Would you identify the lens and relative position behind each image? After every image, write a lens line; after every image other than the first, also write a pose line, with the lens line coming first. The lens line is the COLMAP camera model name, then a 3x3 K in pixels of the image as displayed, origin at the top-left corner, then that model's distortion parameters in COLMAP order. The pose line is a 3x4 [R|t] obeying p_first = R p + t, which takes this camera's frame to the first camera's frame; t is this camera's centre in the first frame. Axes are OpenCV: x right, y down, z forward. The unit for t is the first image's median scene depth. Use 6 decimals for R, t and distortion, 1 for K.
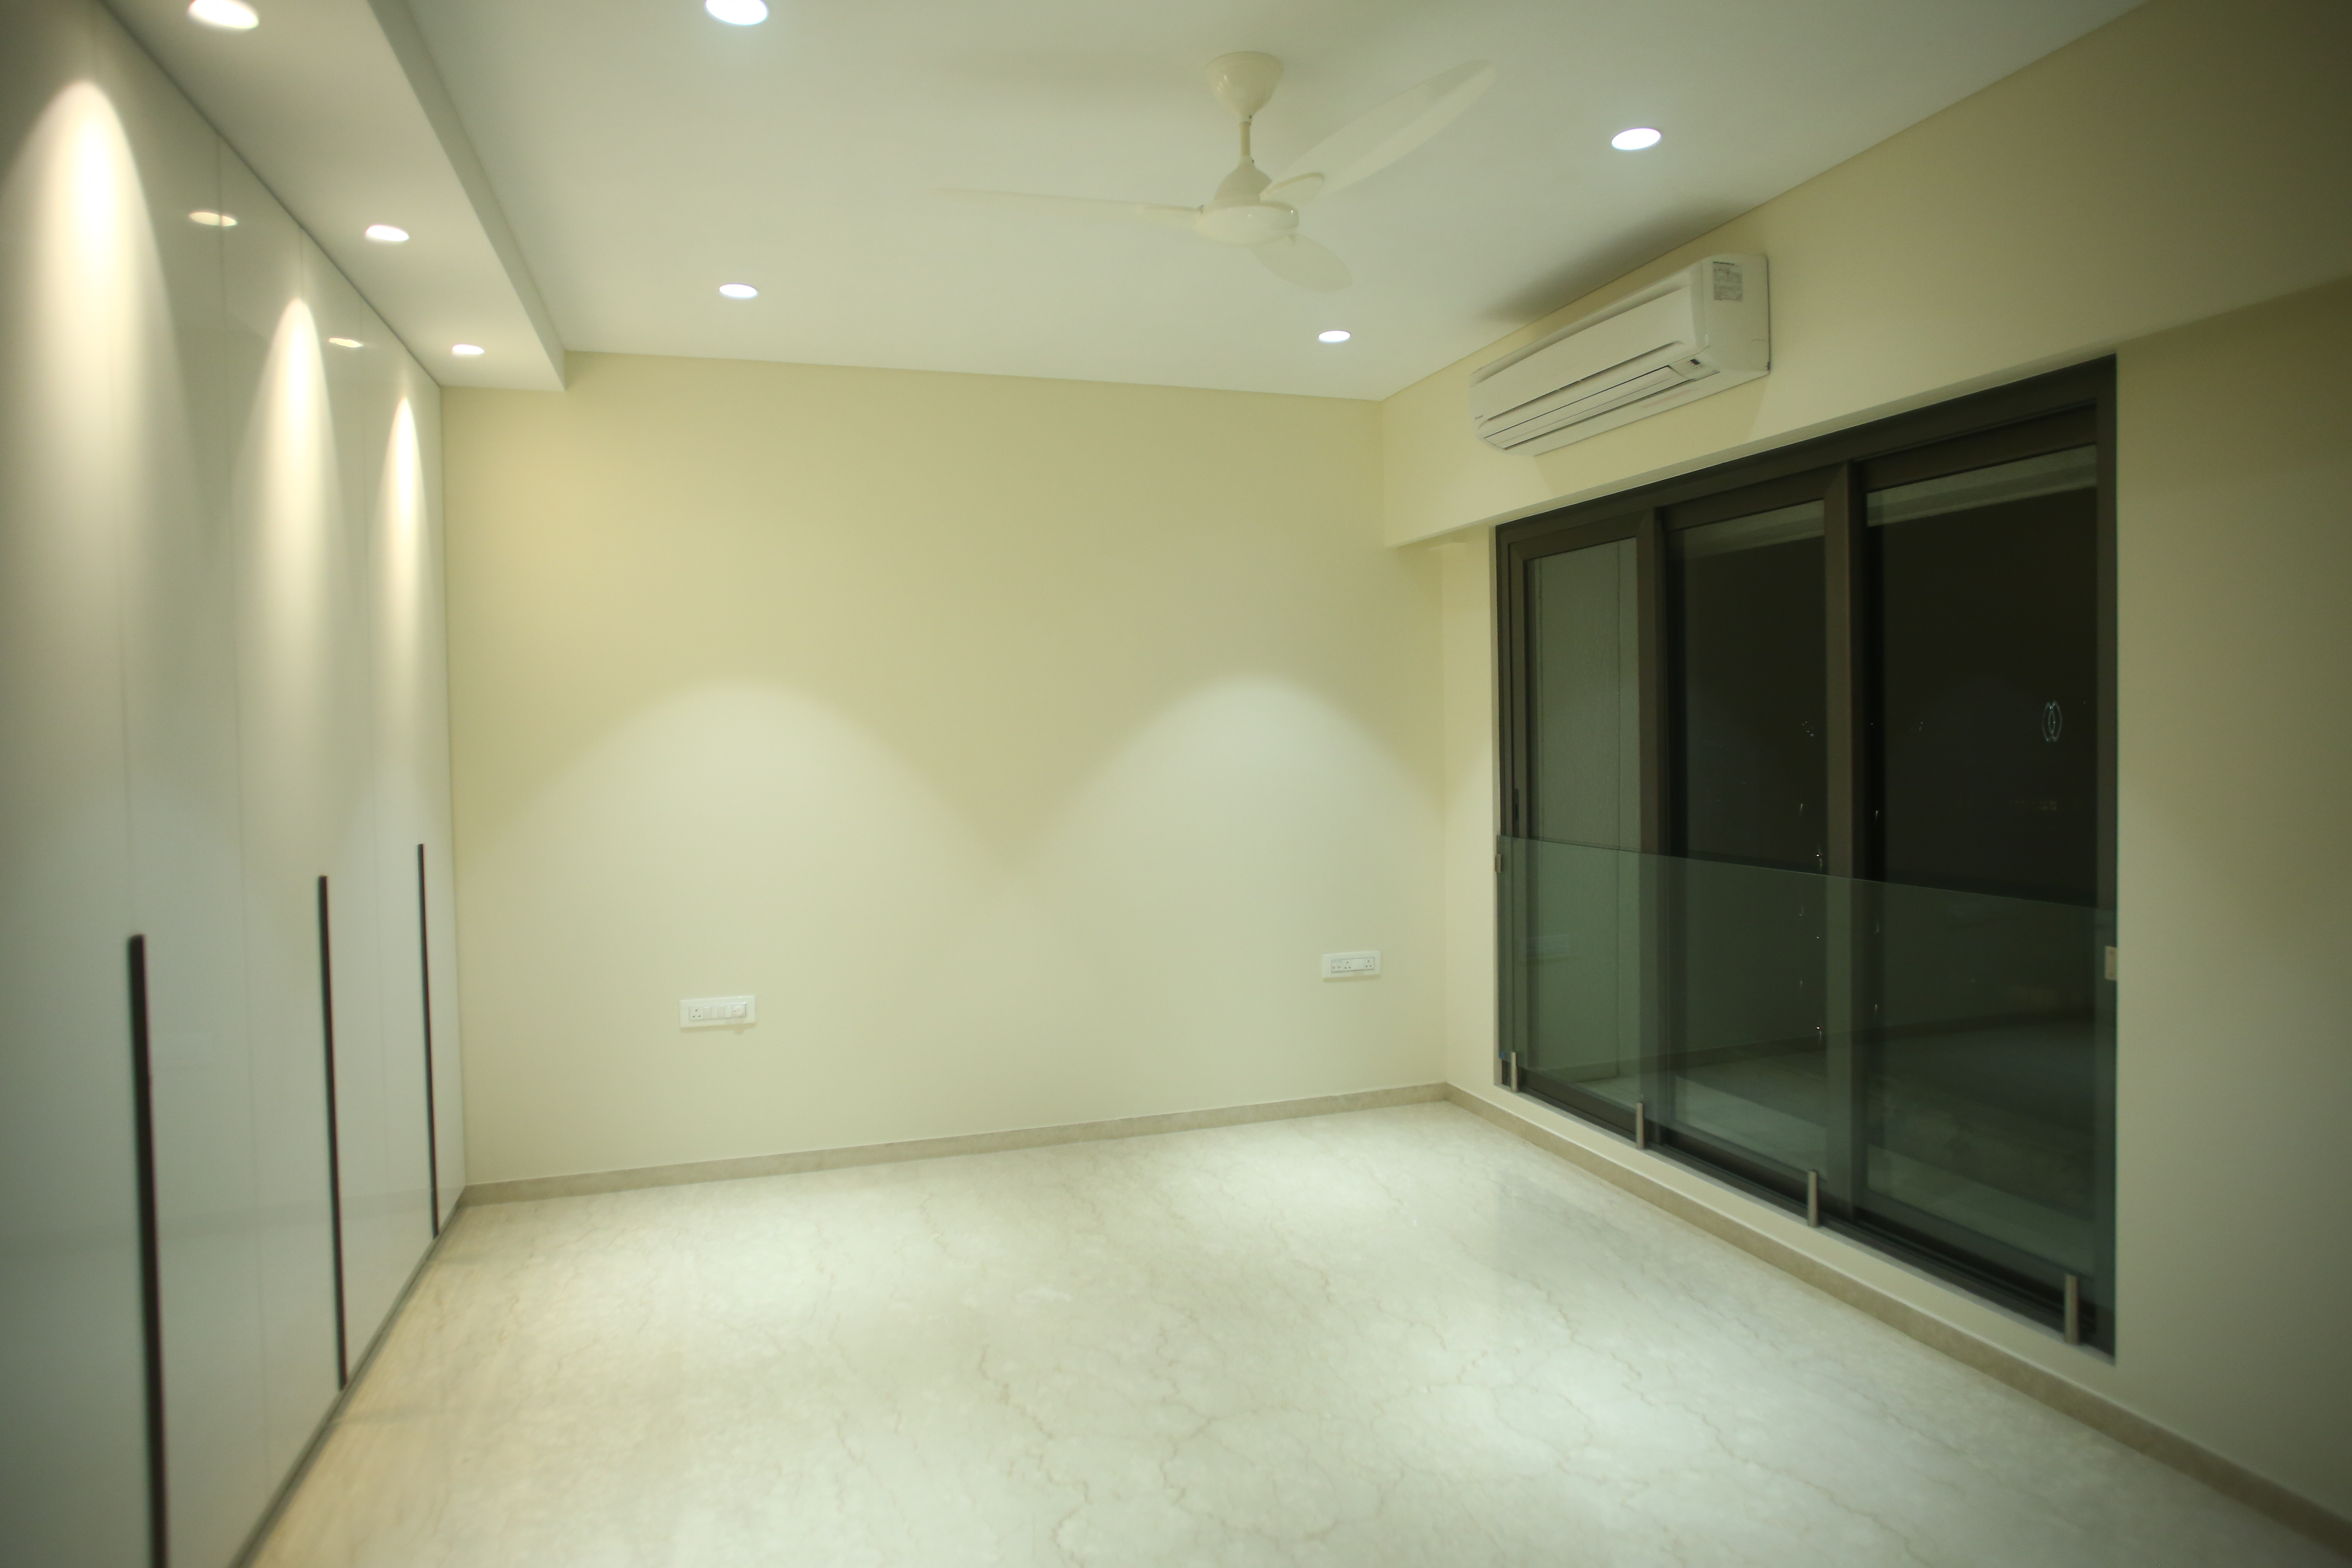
lens RADIAL K [[1330.1, 0, 1174.8], [0, 1330.1, 771.8], [0, 0, 1]] dist [-0.072159, 0.048025]
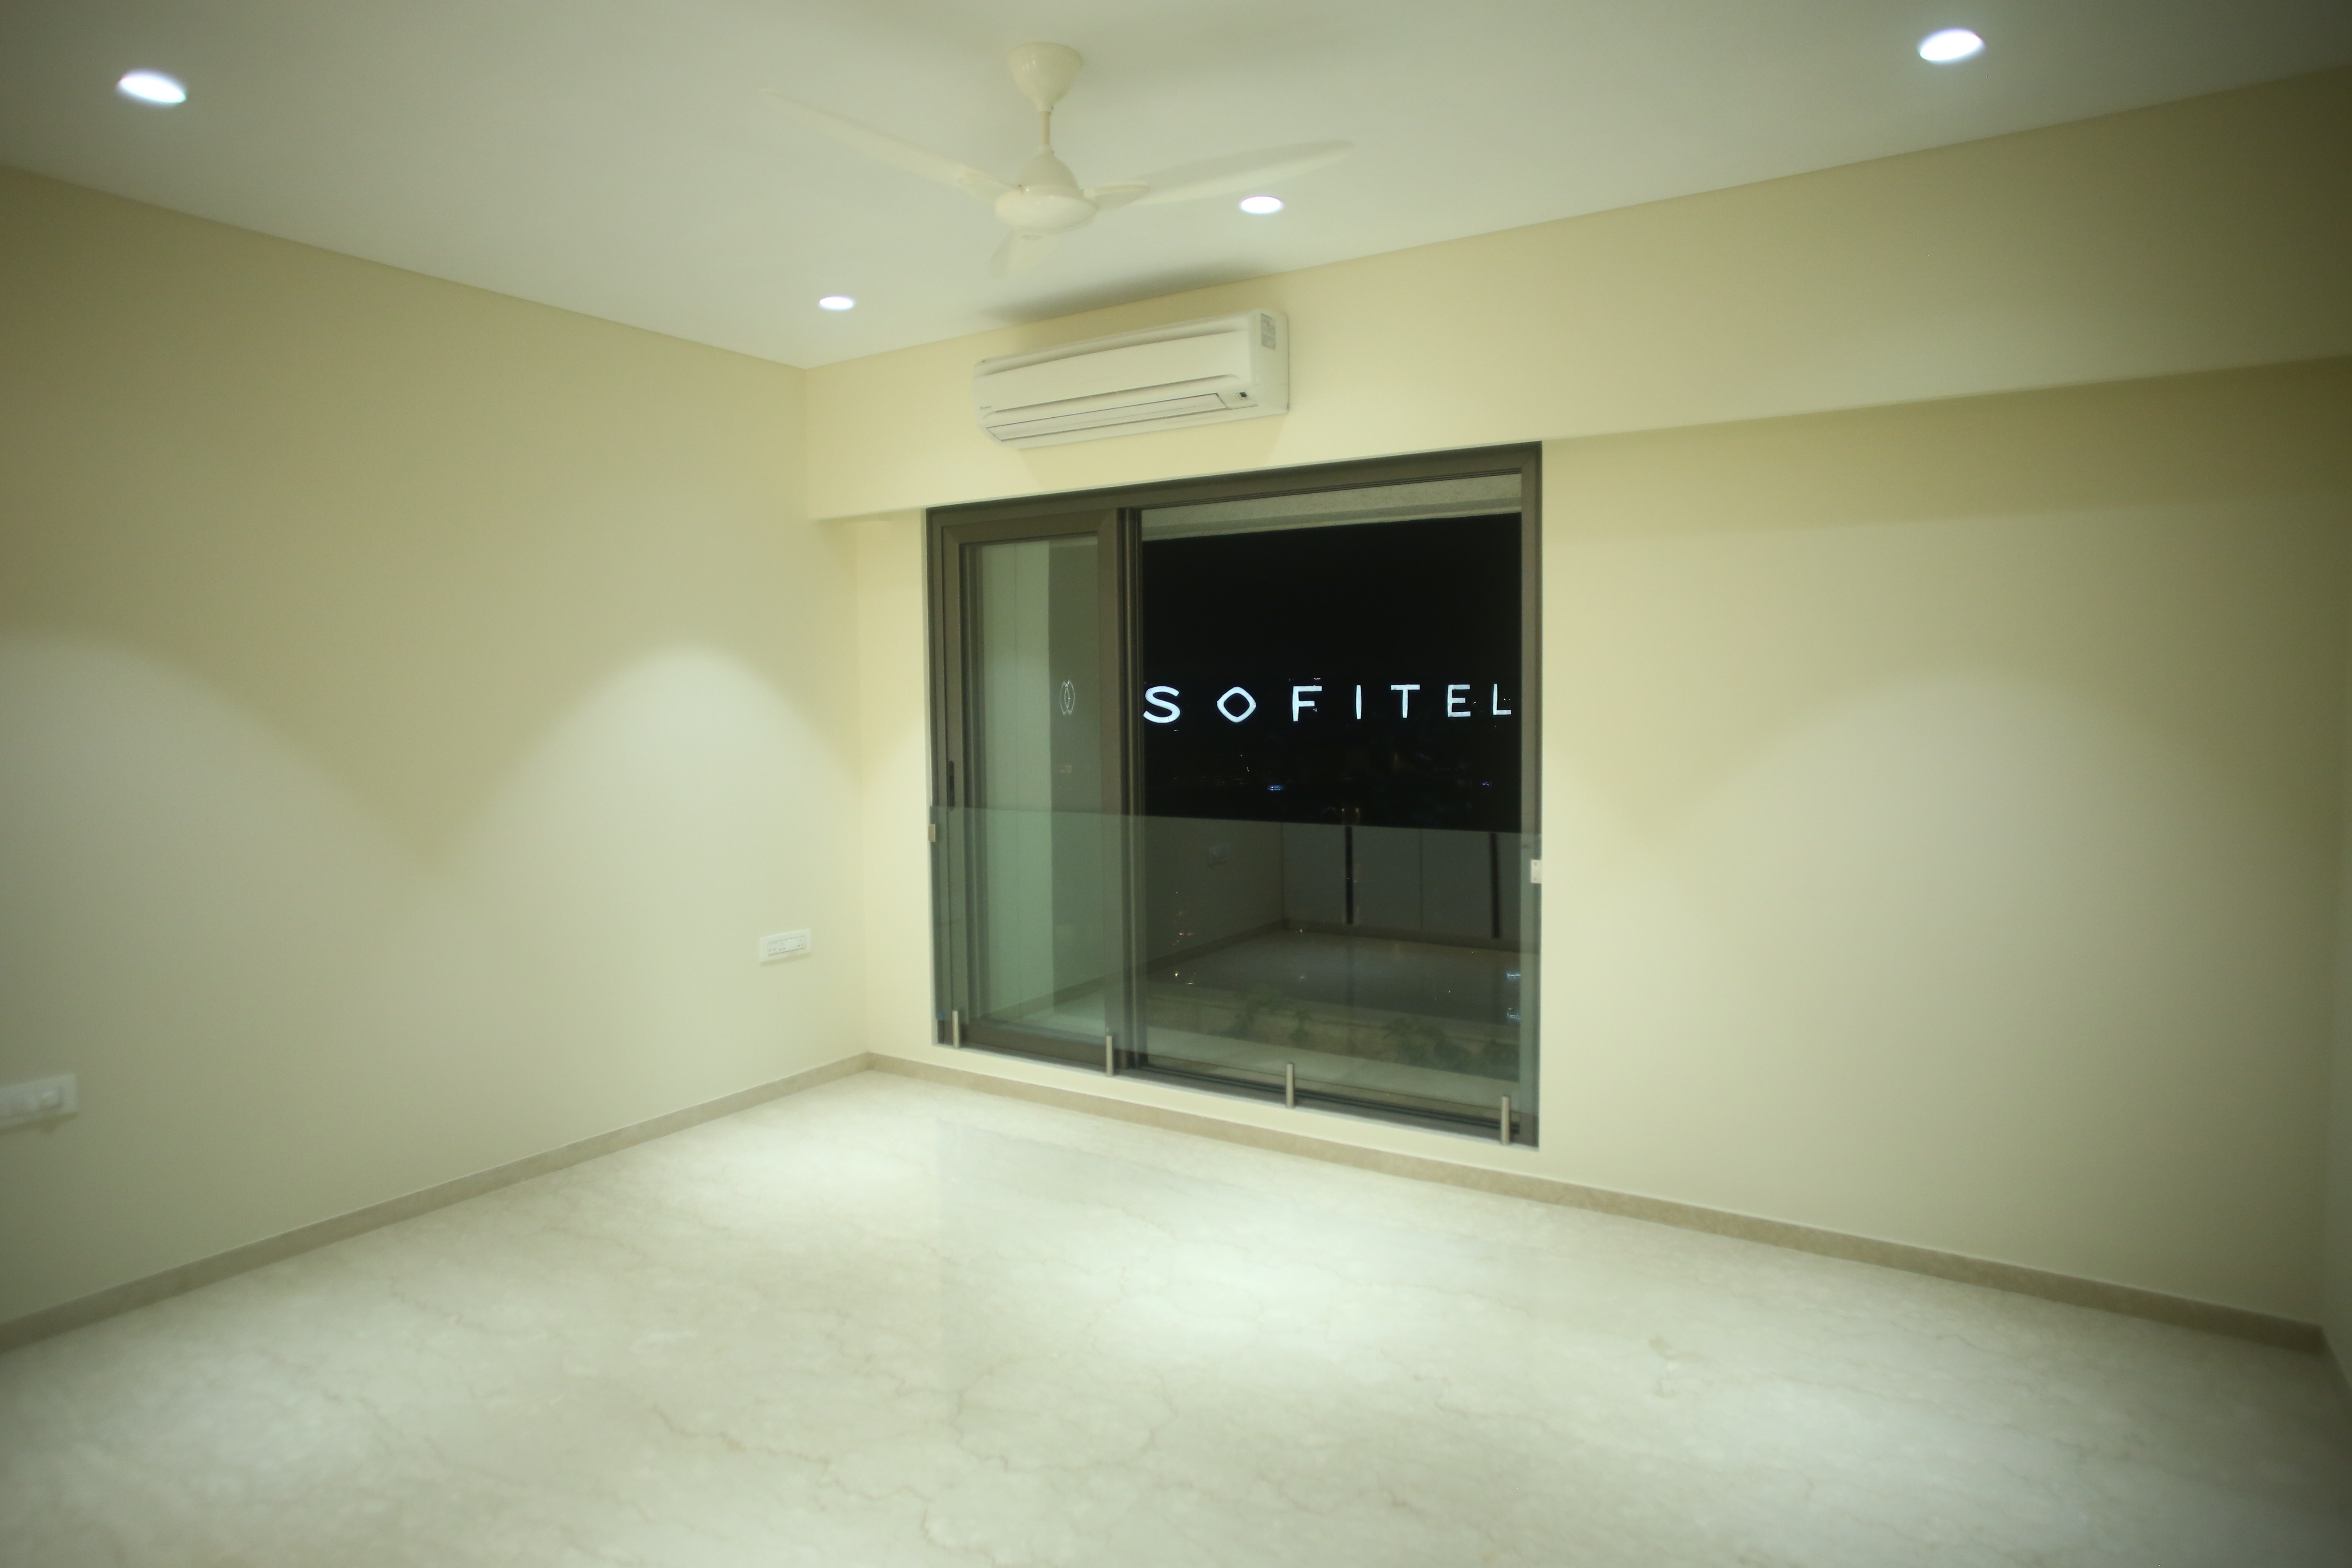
lens RADIAL K [[1330.1, 0, 1174.8], [0, 1330.1, 771.8], [0, 0, 1]] dist [-0.072159, 0.048025]
pose [[0.773226, -0.028160, 0.633505, -0.315980], [0.016059, 0.999563, 0.024831, -0.002151], [-0.633927, -0.009027, 0.773340, 0.084073]]
